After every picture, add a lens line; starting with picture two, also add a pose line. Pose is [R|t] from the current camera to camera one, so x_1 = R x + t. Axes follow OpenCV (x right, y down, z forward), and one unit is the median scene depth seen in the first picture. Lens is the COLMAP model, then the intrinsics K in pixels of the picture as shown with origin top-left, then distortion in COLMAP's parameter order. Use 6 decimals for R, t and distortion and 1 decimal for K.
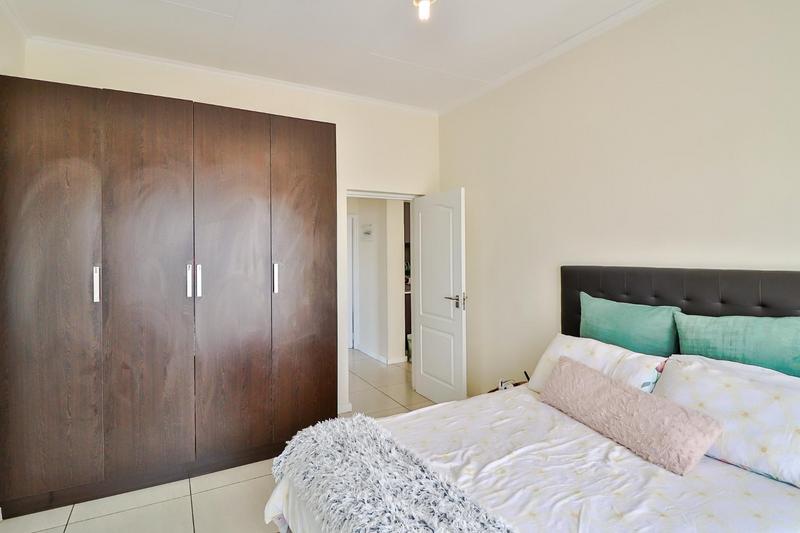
lens RADIAL K [[412.8, 0, 401.3], [0, 412.8, 250.6], [0, 0, 1]] dist [0.000263, -0.014486]
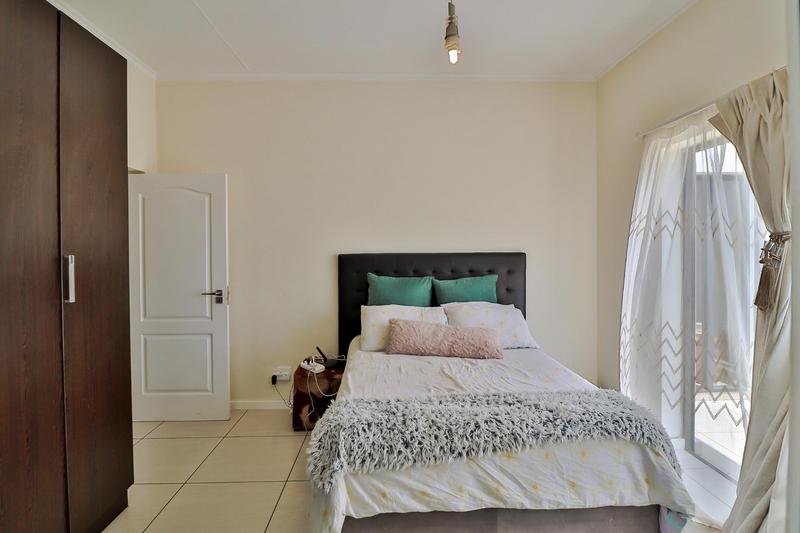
lens RADIAL K [[412.8, 0, 401.3], [0, 412.8, 250.6], [0, 0, 1]] dist [0.000263, -0.014486]
pose [[0.449955, -0.002623, 0.893048, -0.704879], [-0.000223, 0.999995, 0.003049, 0.025139], [-0.893051, -0.001571, 0.449952, 0.316537]]
